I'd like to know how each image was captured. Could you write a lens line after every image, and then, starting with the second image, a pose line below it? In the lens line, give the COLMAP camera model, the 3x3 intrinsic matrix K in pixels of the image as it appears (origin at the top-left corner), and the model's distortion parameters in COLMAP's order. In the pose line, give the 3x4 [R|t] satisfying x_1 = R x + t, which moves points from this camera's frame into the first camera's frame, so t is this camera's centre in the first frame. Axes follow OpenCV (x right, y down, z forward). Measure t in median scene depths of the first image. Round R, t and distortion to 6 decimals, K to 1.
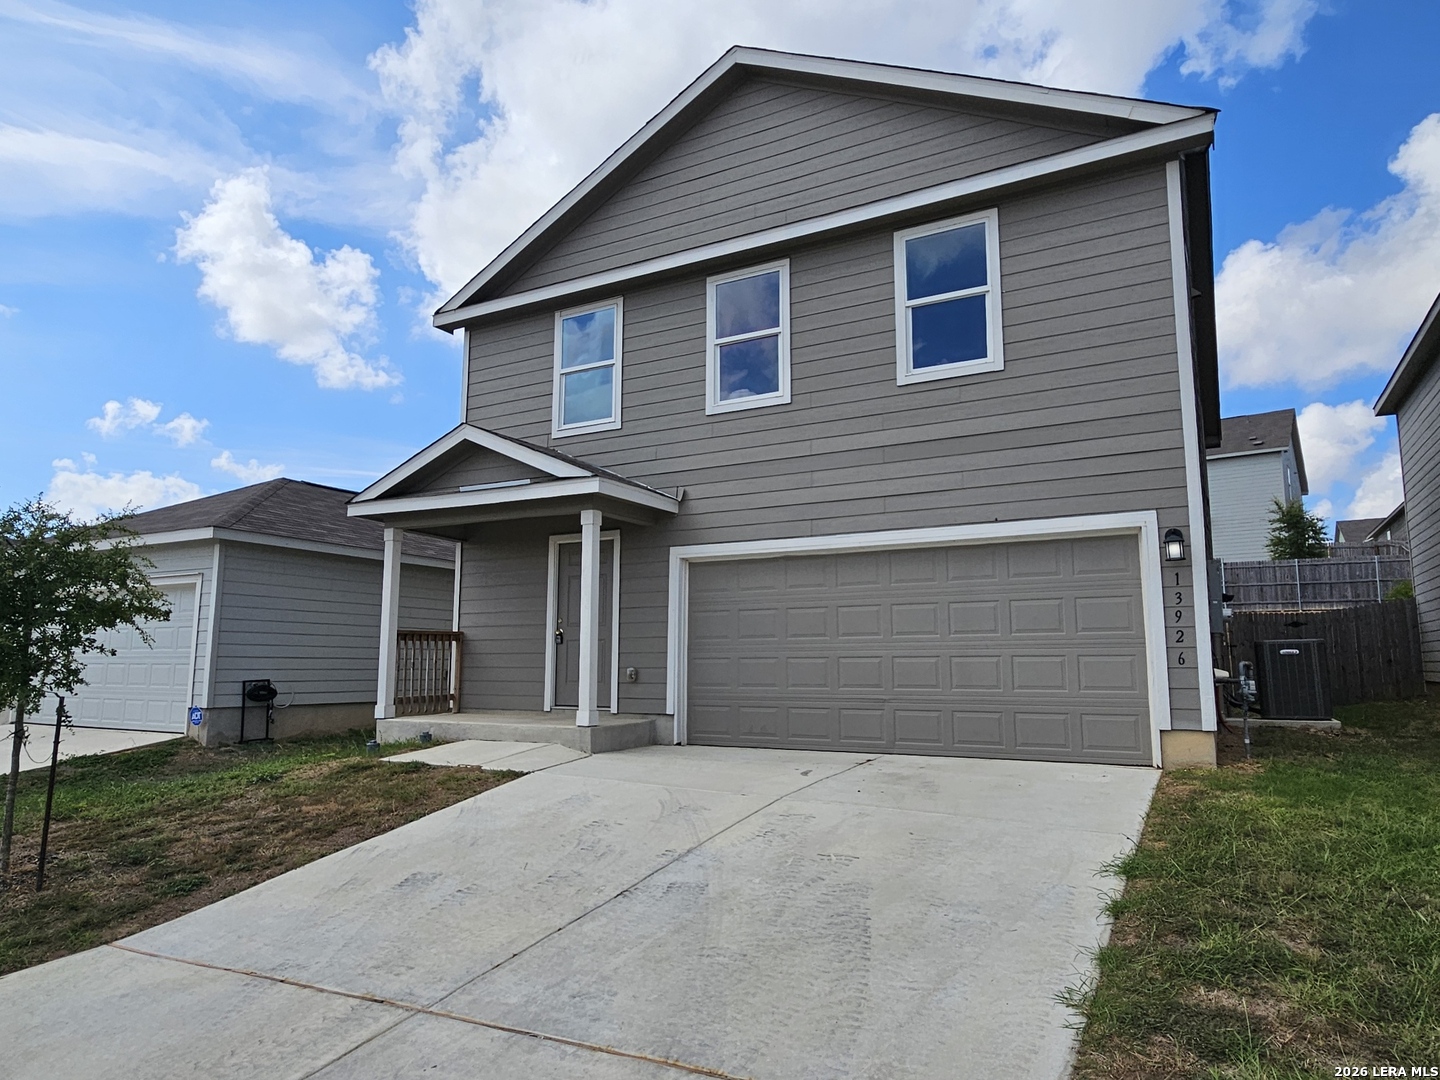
lens RADIAL K [[921.4, 0, 696.9], [0, 921.4, 538.4], [0, 0, 1]] dist [0.008171, -0.007216]
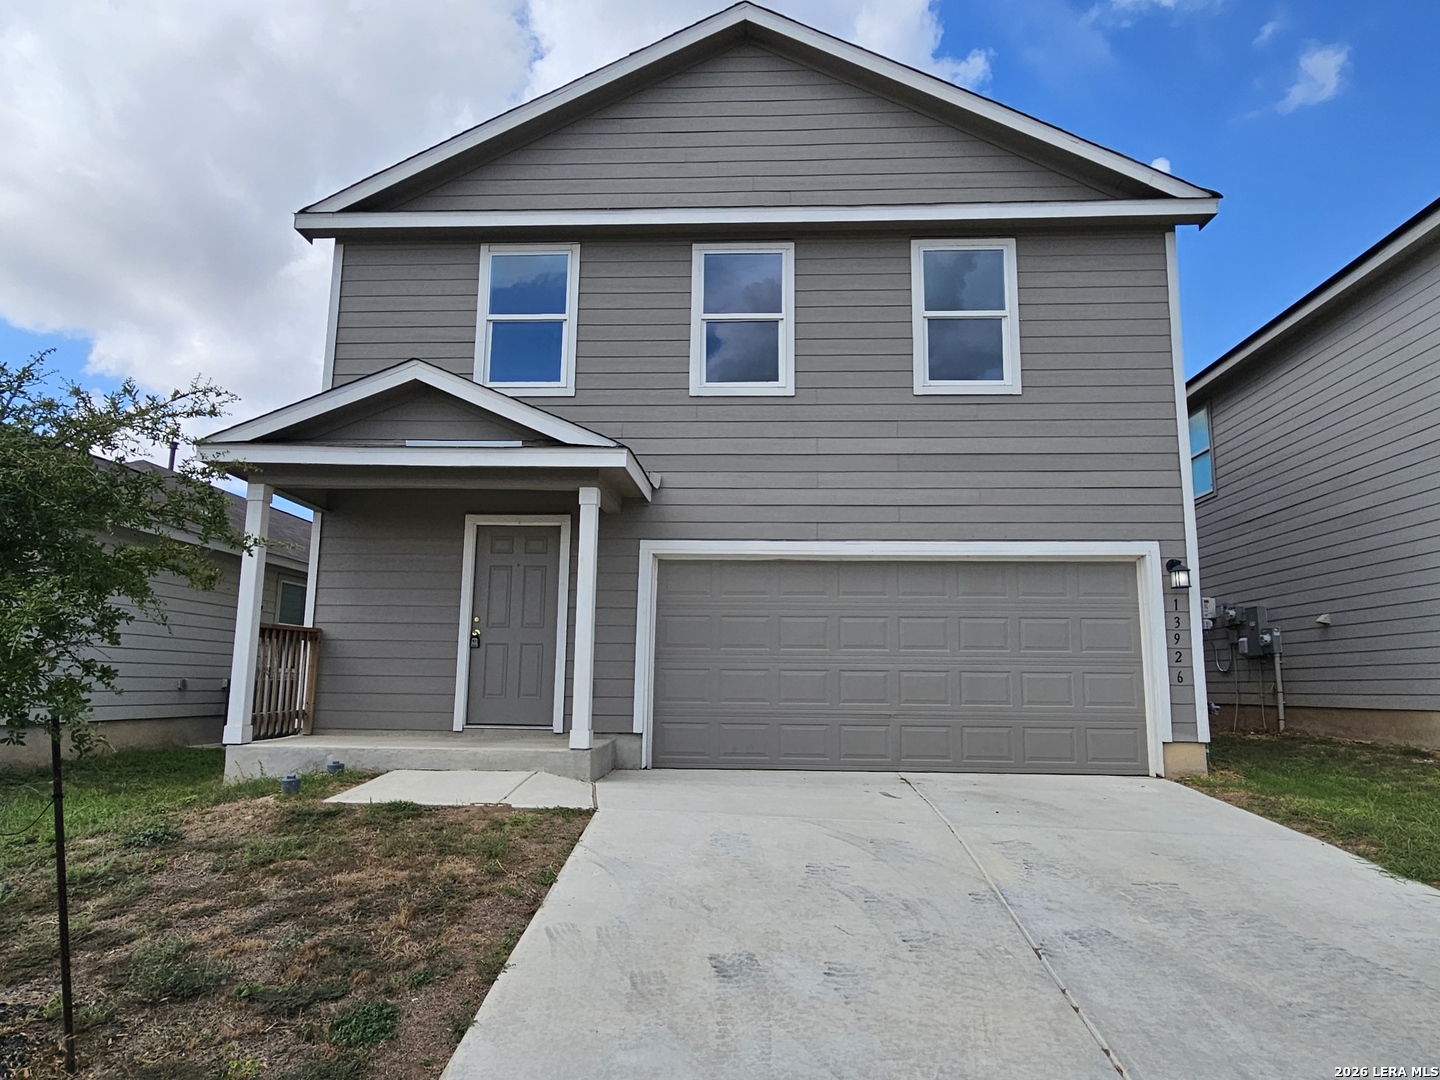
lens RADIAL K [[921.4, 0, 709.5], [0, 921.4, 537.4], [0, 0, 1]] dist [0.008171, -0.007216]
pose [[0.892623, 0.080723, 0.443519, -0.380610], [-0.074052, 0.996729, -0.032374, 0.032321], [-0.444681, -0.003945, 0.895680, 0.205976]]
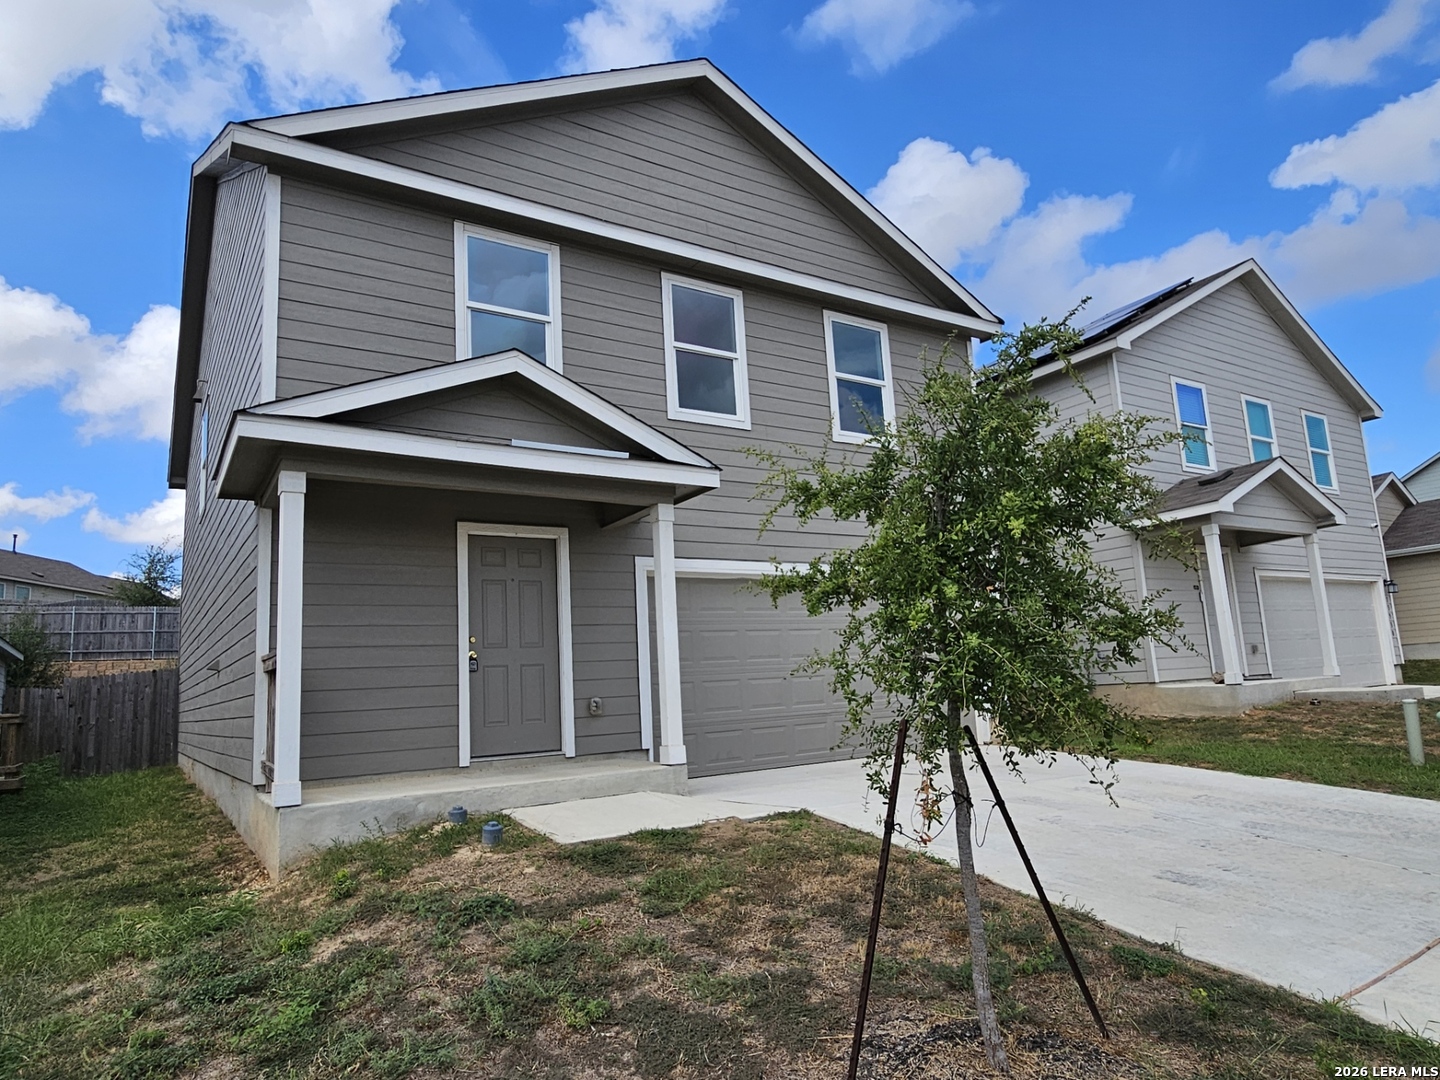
lens RADIAL K [[921.4, 0, 721.3], [0, 921.4, 539.8], [0, 0, 1]] dist [0.008171, -0.007216]
pose [[0.445073, 0.119661, 0.887463, -0.821071], [-0.068844, 0.992671, -0.099321, 0.079583], [-0.892844, -0.016891, 0.450049, 0.571389]]
